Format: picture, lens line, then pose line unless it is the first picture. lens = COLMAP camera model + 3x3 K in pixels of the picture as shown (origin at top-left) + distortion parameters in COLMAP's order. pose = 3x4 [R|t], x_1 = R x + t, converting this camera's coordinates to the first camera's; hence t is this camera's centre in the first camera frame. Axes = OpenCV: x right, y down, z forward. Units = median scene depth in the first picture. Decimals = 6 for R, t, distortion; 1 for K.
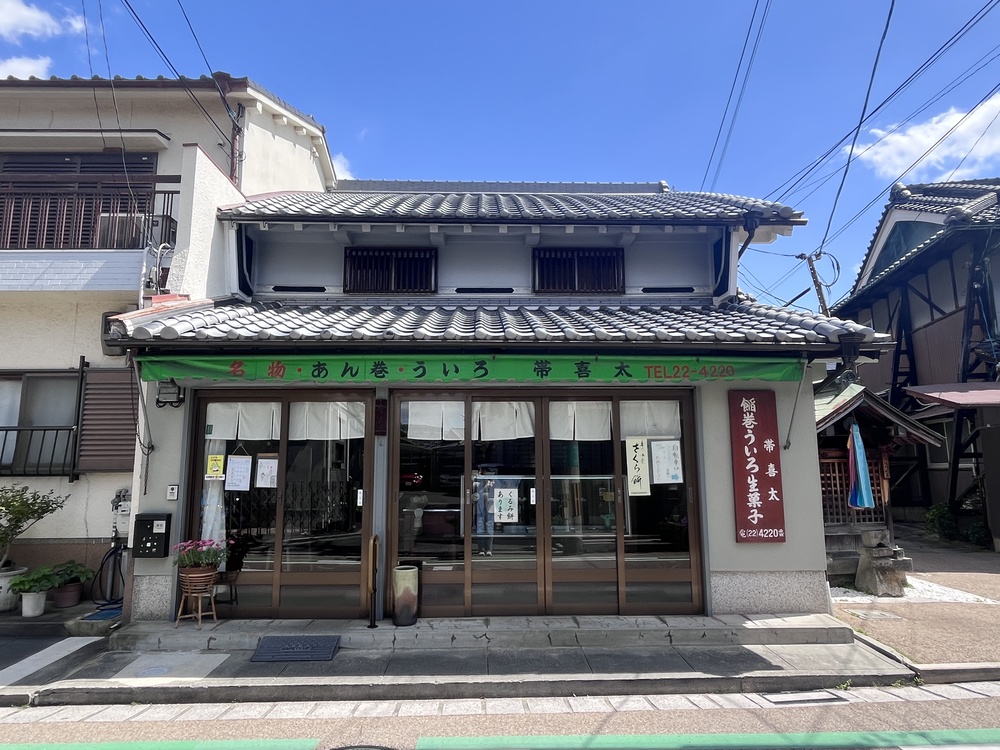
lens RADIAL K [[584.1, 0, 499.1], [0, 584.1, 379.0], [0, 0, 1]] dist [0.003778, 0.000184]
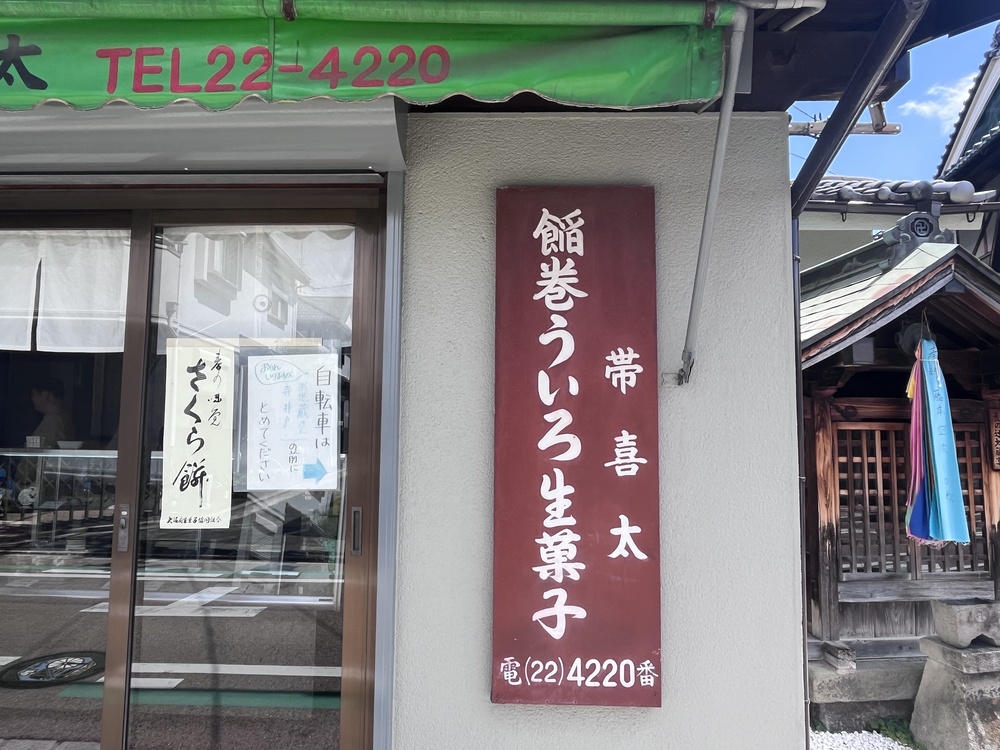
lens RADIAL K [[612.6, 0, 500.6], [0, 612.6, 371.4], [0, 0, 1]] dist [0.000658, 0.001444]
pose [[0.998269, 0.009982, -0.057959, 0.416213], [-0.006698, 0.998376, 0.056568, 0.097128], [0.058430, -0.056082, 0.996715, 0.688756]]
